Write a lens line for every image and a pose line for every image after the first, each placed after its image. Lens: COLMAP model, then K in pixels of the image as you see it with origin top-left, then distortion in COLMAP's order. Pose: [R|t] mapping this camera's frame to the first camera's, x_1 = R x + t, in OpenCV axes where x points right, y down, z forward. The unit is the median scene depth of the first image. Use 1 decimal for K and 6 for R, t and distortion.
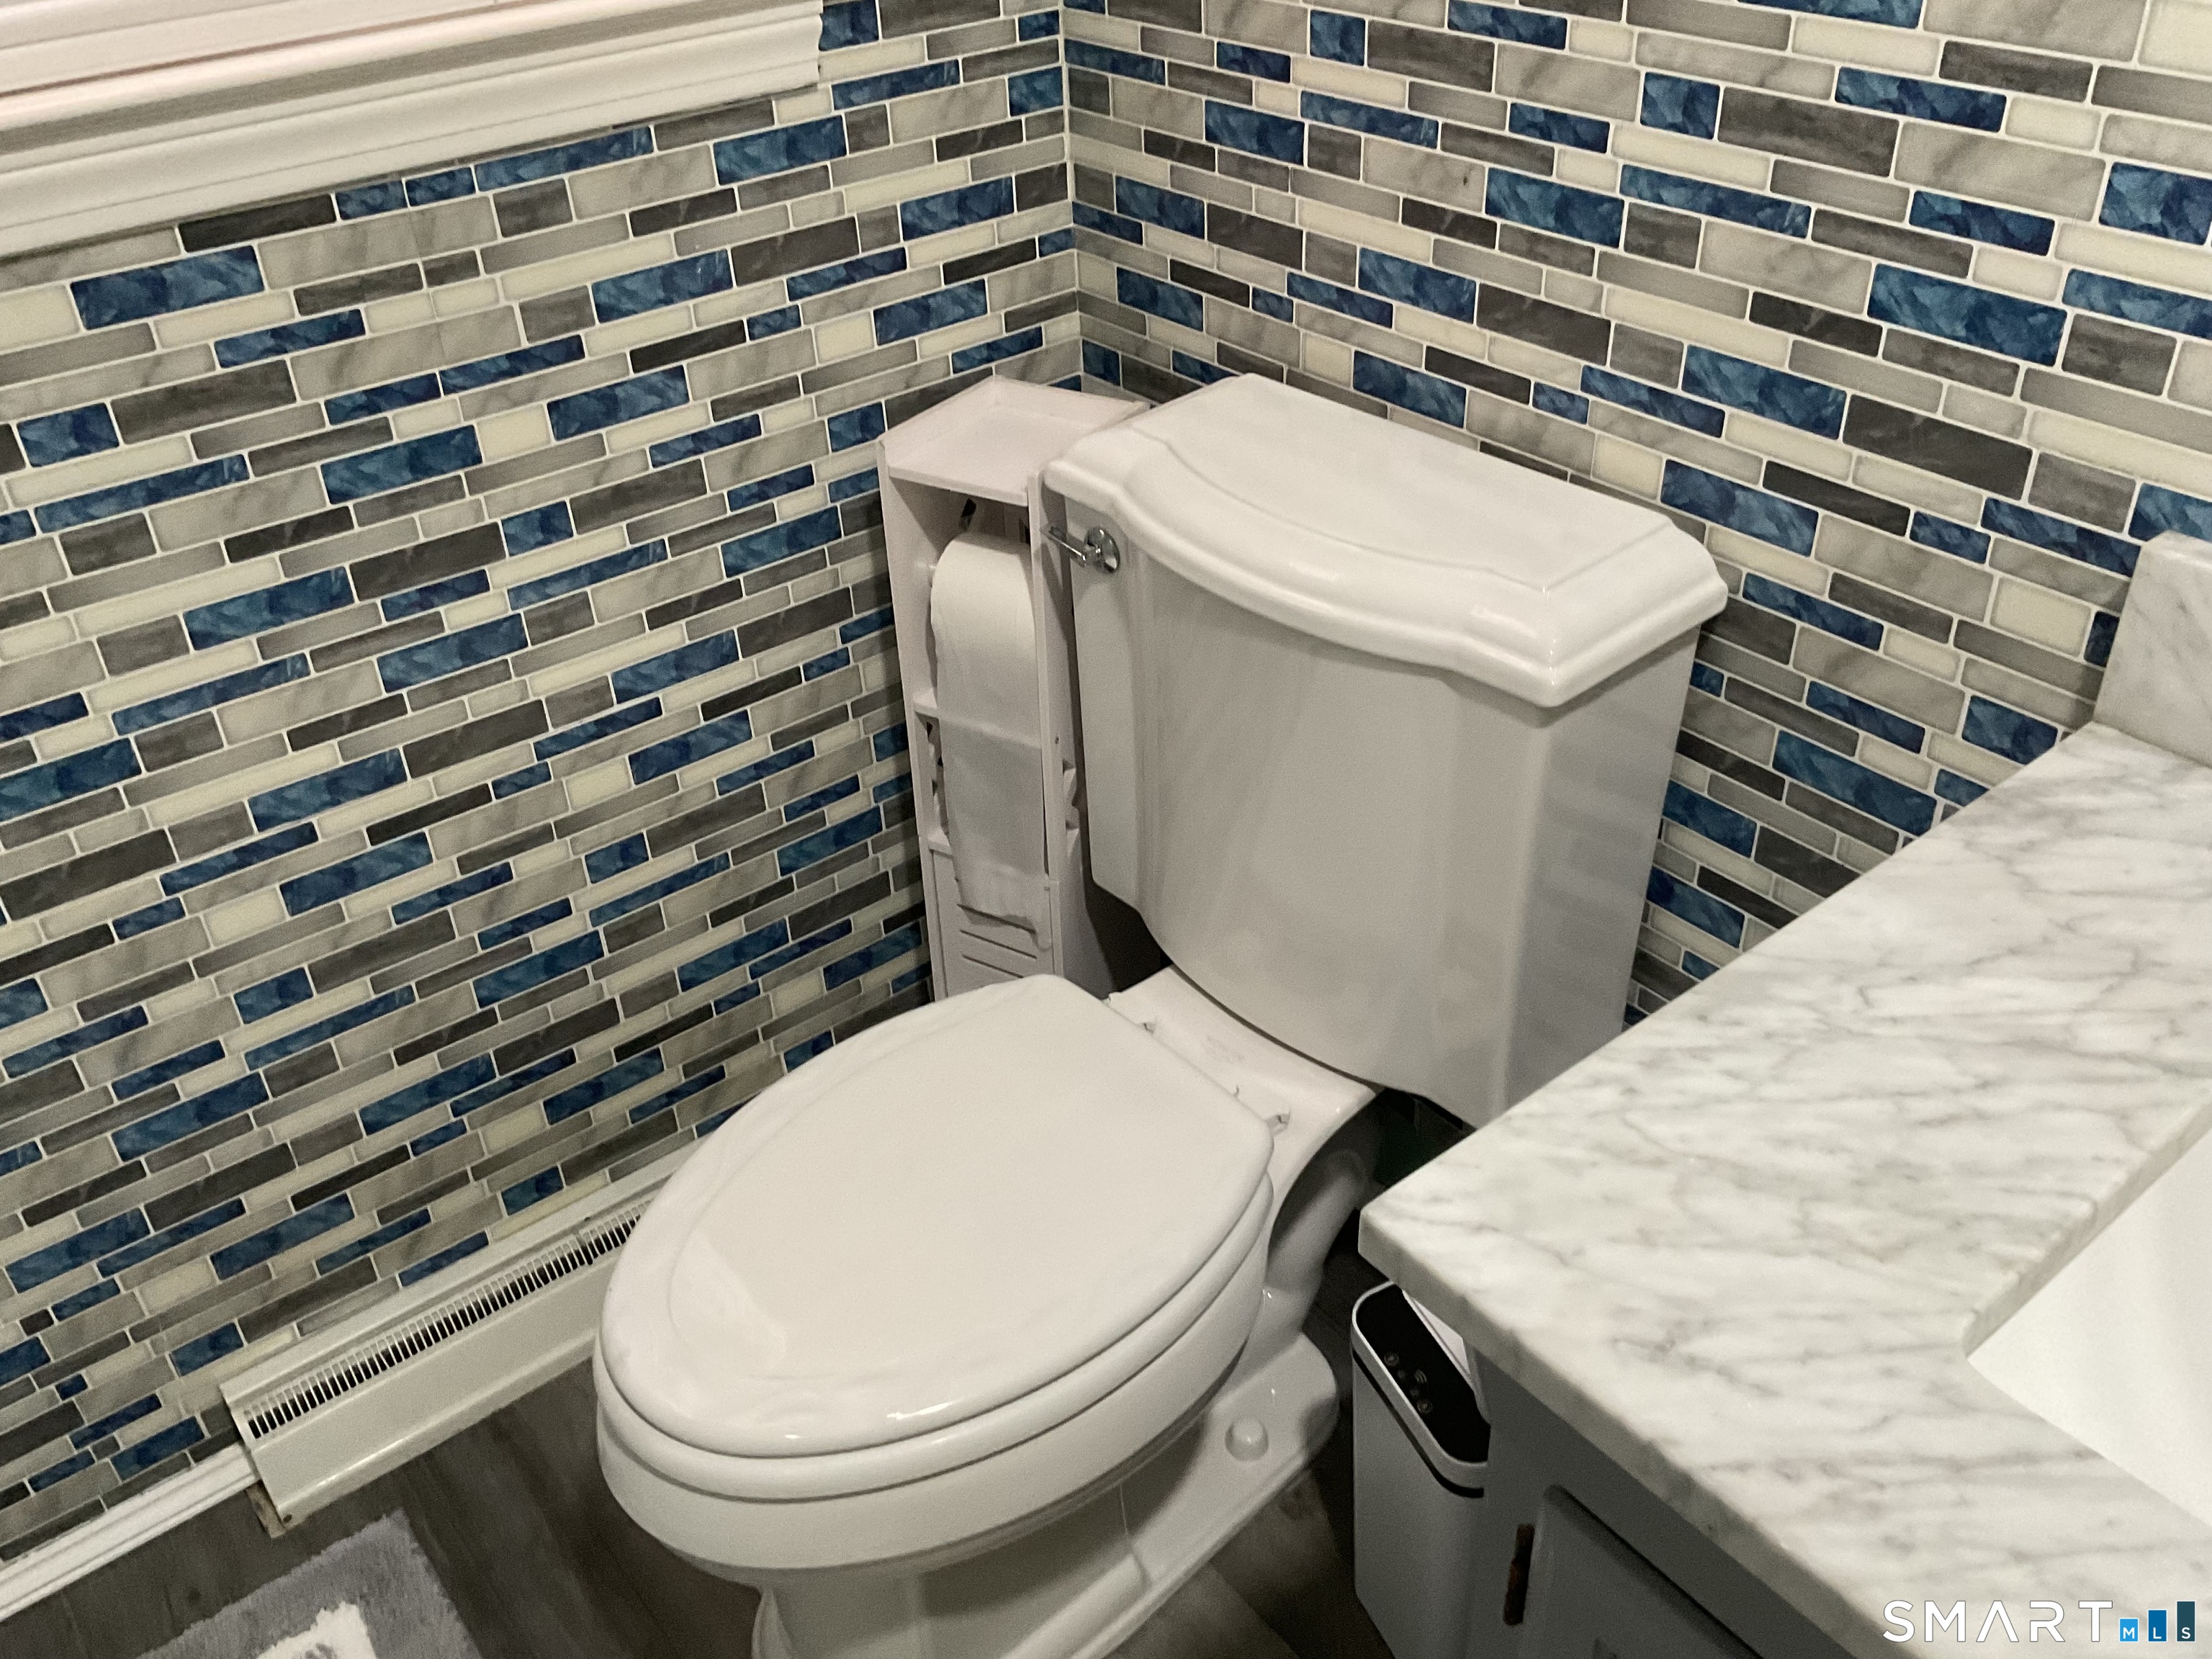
lens RADIAL K [[1838.2, 0, 1105.2], [0, 1838.2, 845.5], [0, 0, 1]] dist [0.084943, -0.157482]
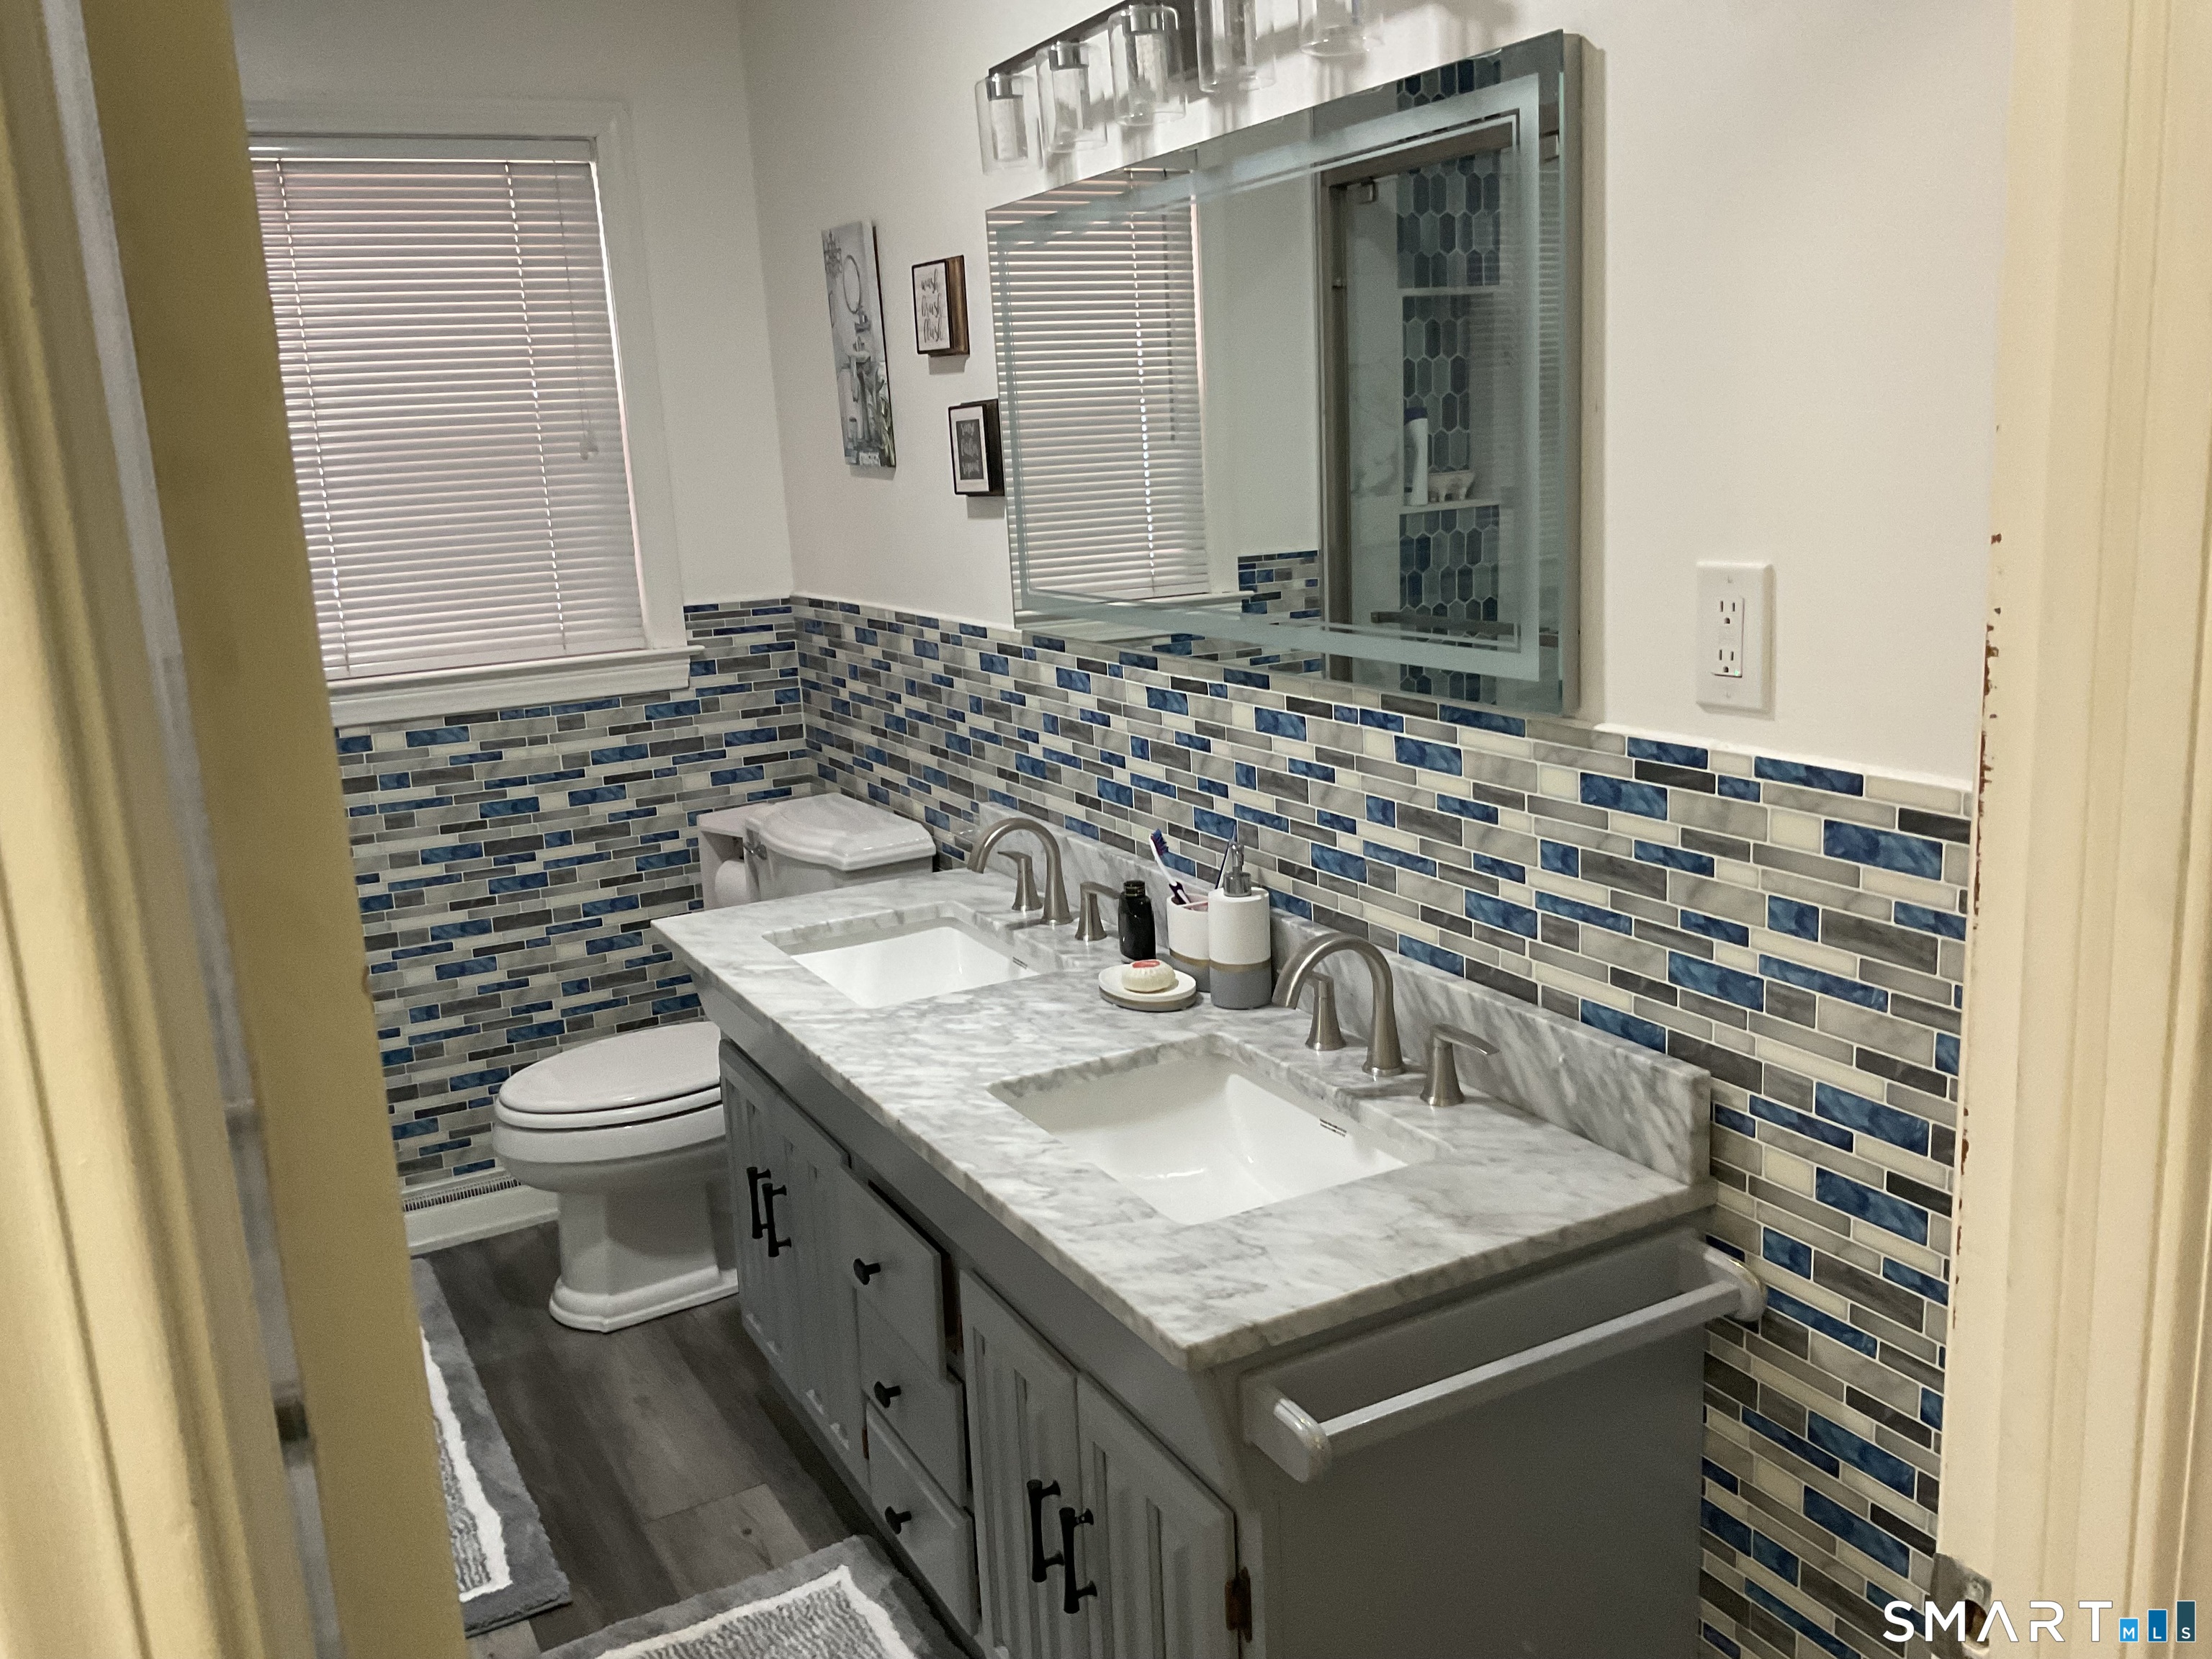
lens RADIAL K [[1838.2, 0, 1119.6], [0, 1838.2, 821.6], [0, 0, 1]] dist [0.084943, -0.157482]
pose [[0.983484, 0.026810, -0.178997, 0.929514], [-0.092399, 0.924759, -0.369166, 0.689416], [0.155632, 0.379608, 0.911963, -1.251740]]
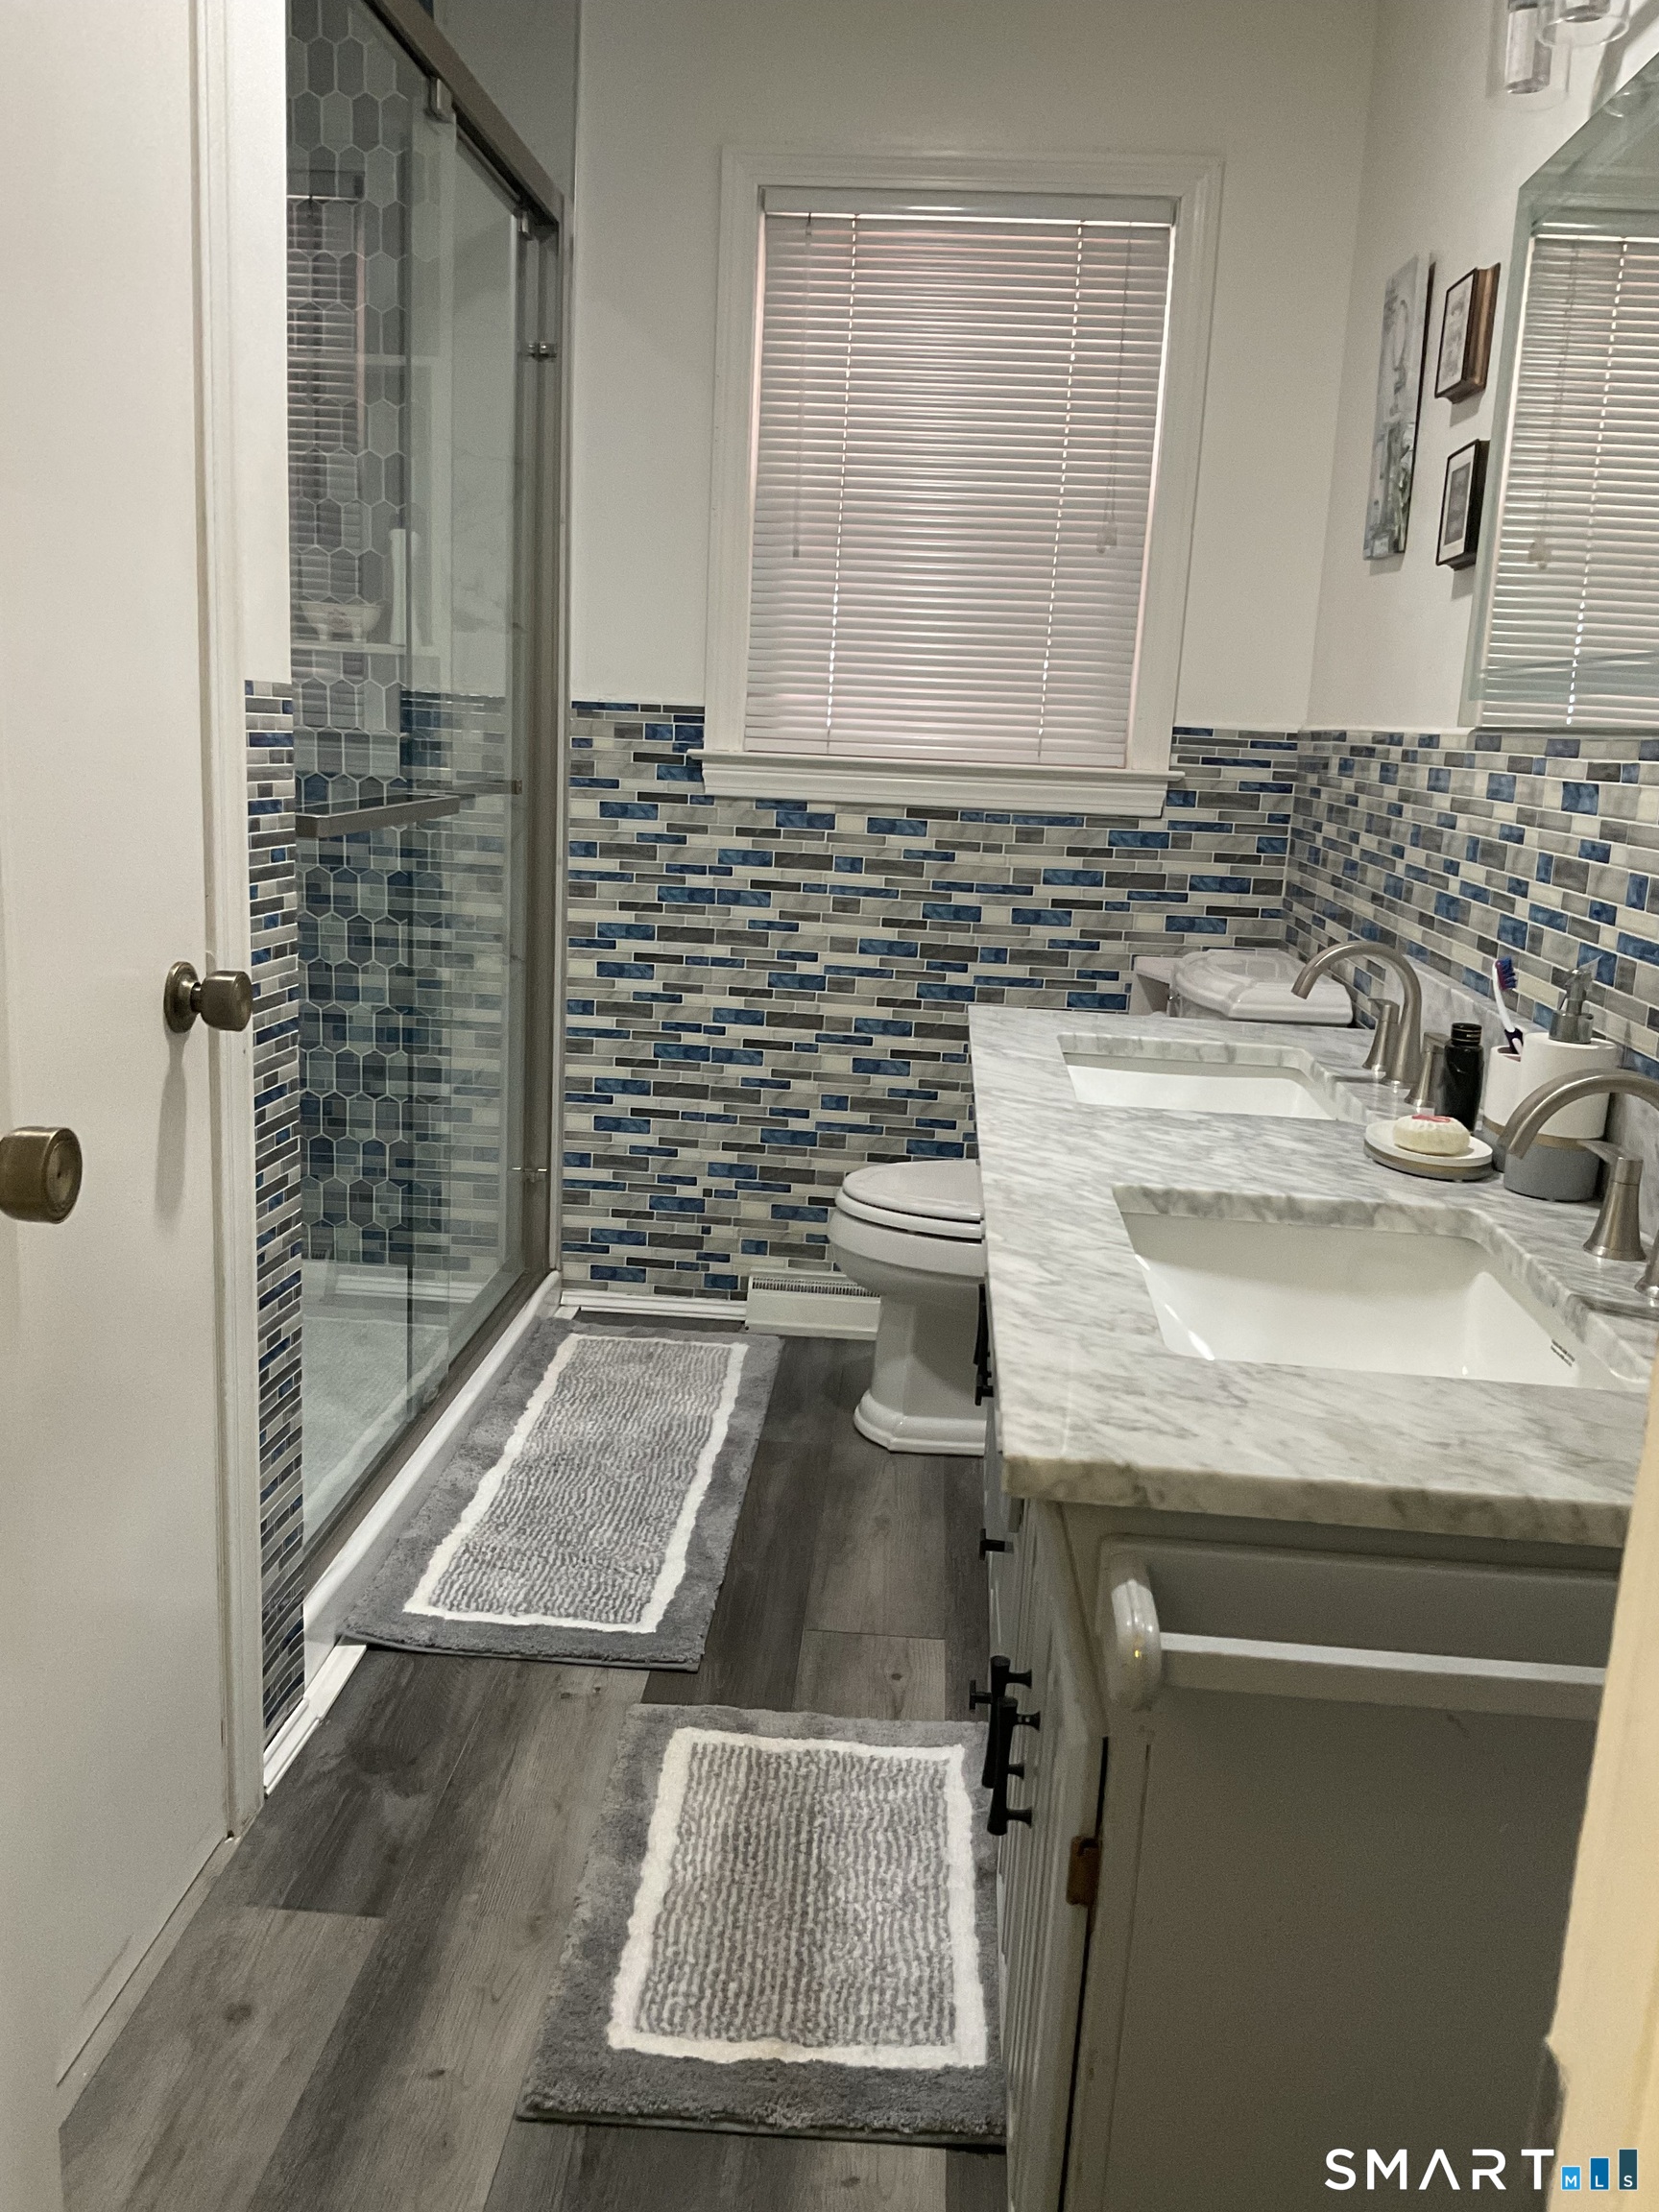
lens RADIAL K [[1838.2, 0, 813.6], [0, 1838.2, 1110.0], [0, 0, 1]] dist [0.084943, -0.157482]
pose [[0.725743, 0.216724, -0.652938, 1.167707], [-0.453527, 0.864373, -0.217193, 0.649624], [0.517311, 0.453751, 0.725603, -0.816616]]
